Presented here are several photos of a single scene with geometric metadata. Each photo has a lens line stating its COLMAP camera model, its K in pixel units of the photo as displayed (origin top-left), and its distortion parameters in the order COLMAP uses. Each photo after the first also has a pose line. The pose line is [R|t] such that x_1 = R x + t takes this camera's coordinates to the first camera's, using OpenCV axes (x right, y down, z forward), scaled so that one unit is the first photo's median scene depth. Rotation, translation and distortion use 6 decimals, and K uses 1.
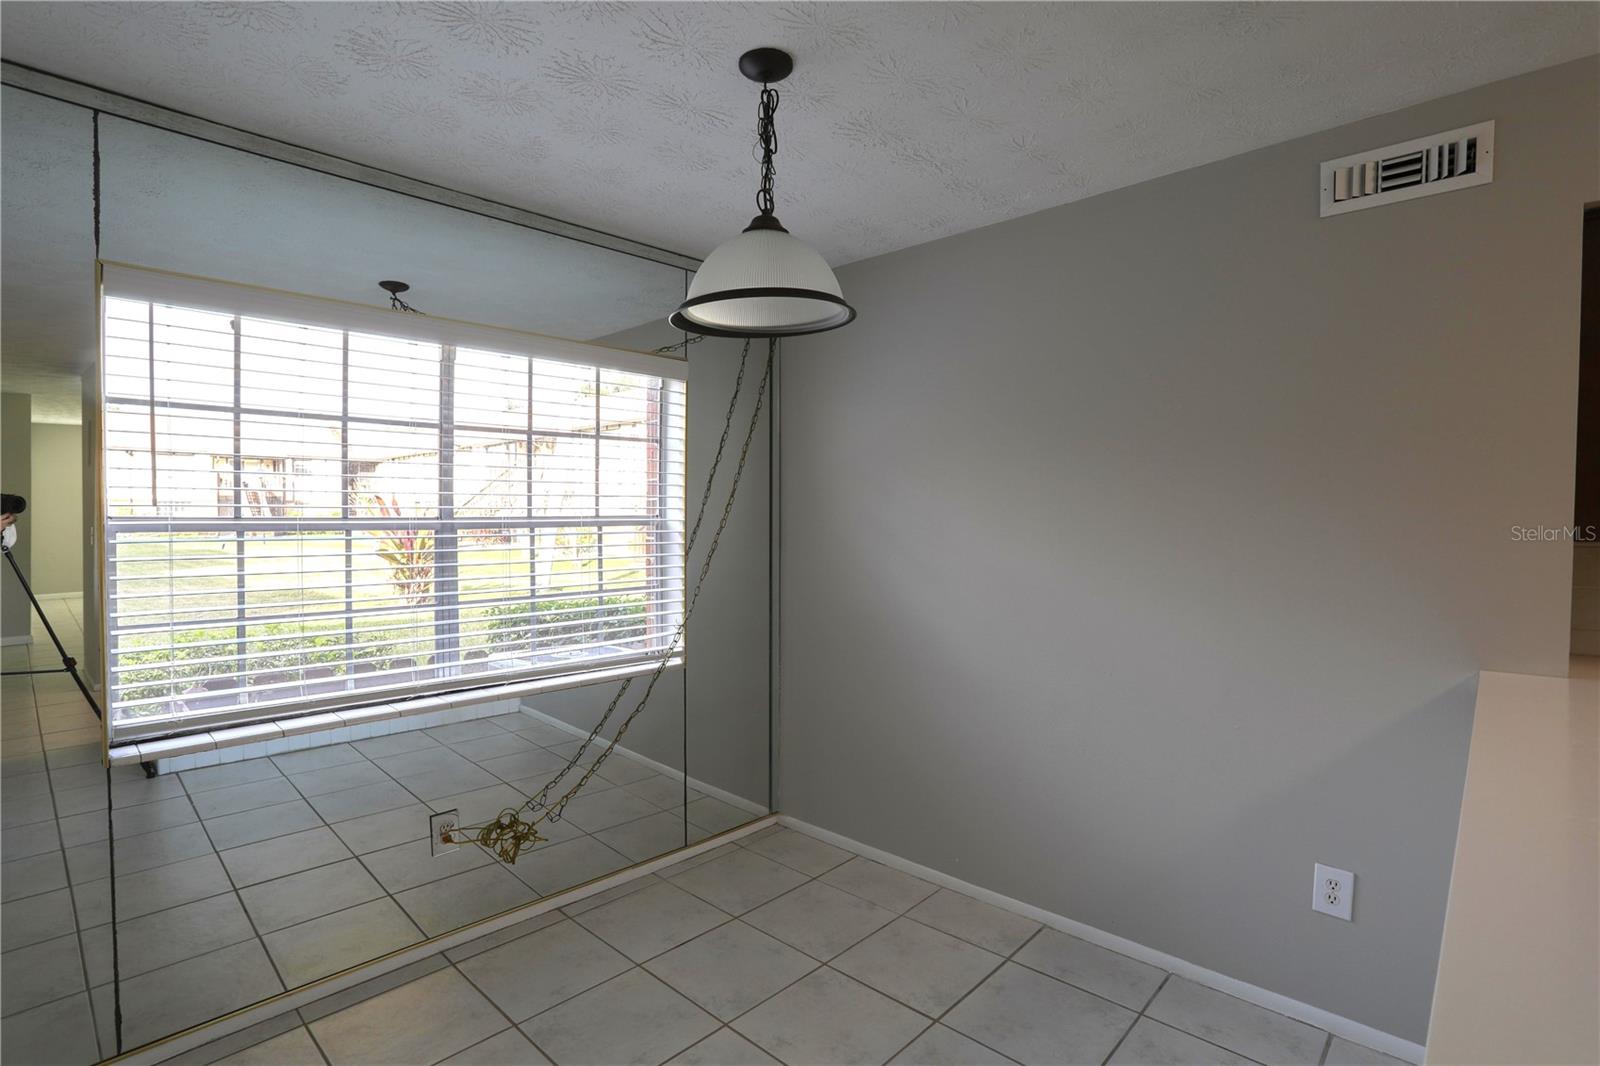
lens RADIAL K [[774.7, 0, 800.0], [0, 774.7, 533.0], [0, 0, 1]] dist [-0.067476, 0.029809]
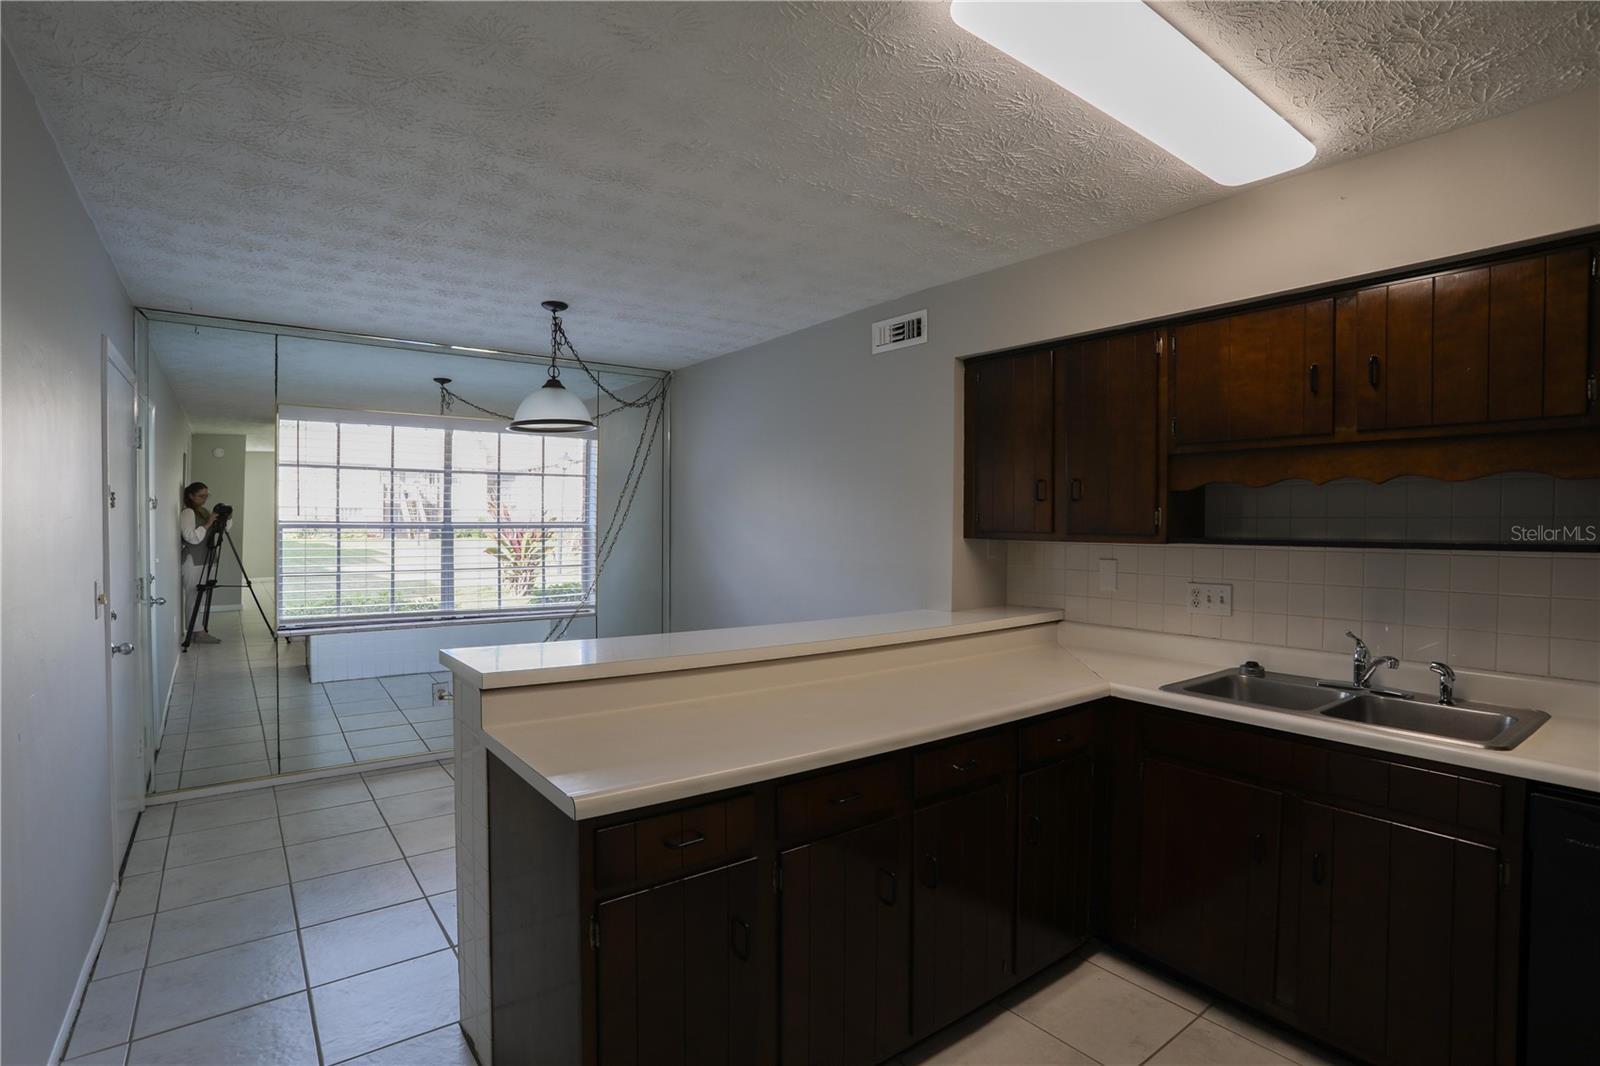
lens RADIAL K [[771.6, 0, 805.2], [0, 771.6, 532.3], [0, 0, 1]] dist [-0.066514, 0.028143]
pose [[0.987733, 0.006694, -0.156006, 0.702870], [-0.008653, 0.999892, -0.011885, 0.019748], [0.155910, 0.013089, 0.987685, -0.696009]]
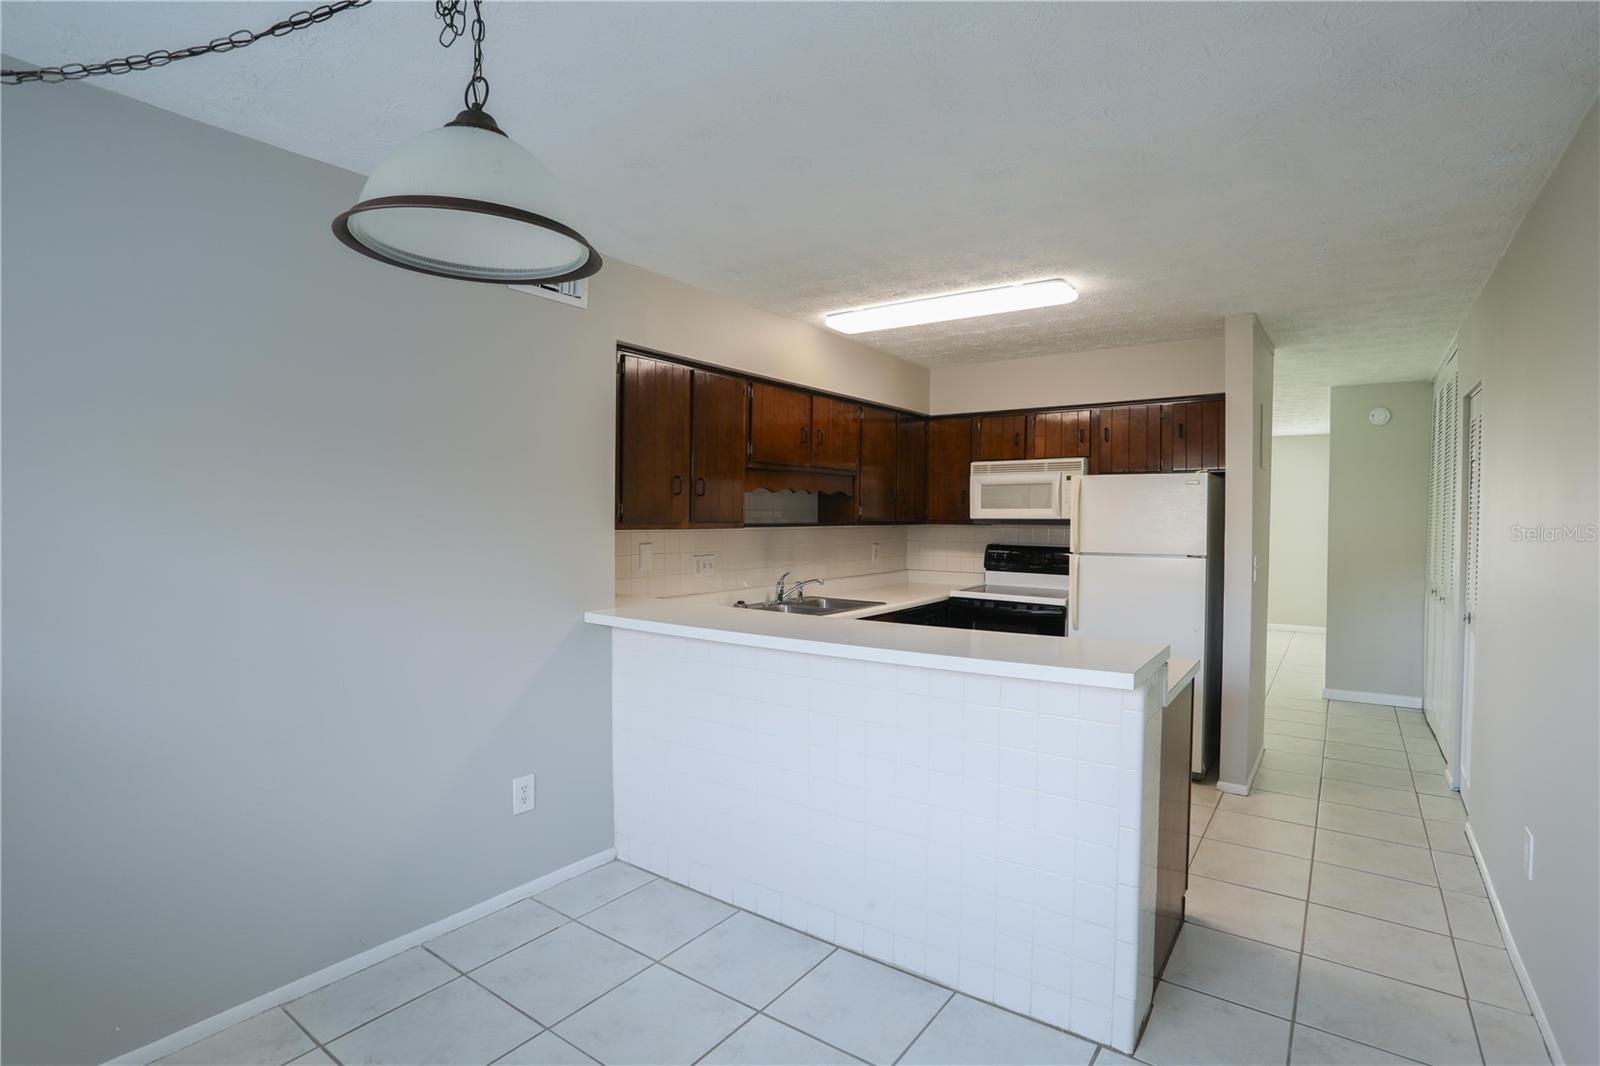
lens RADIAL K [[768.6, 0, 799.5], [0, 768.6, 527.6], [0, 0, 1]] dist [-0.082591, 0.028582]
pose [[-0.127940, -0.022618, 0.991524, -0.590420], [0.019219, 0.999496, 0.025279, -0.021234], [-0.991596, 0.022290, -0.127441, 0.577494]]
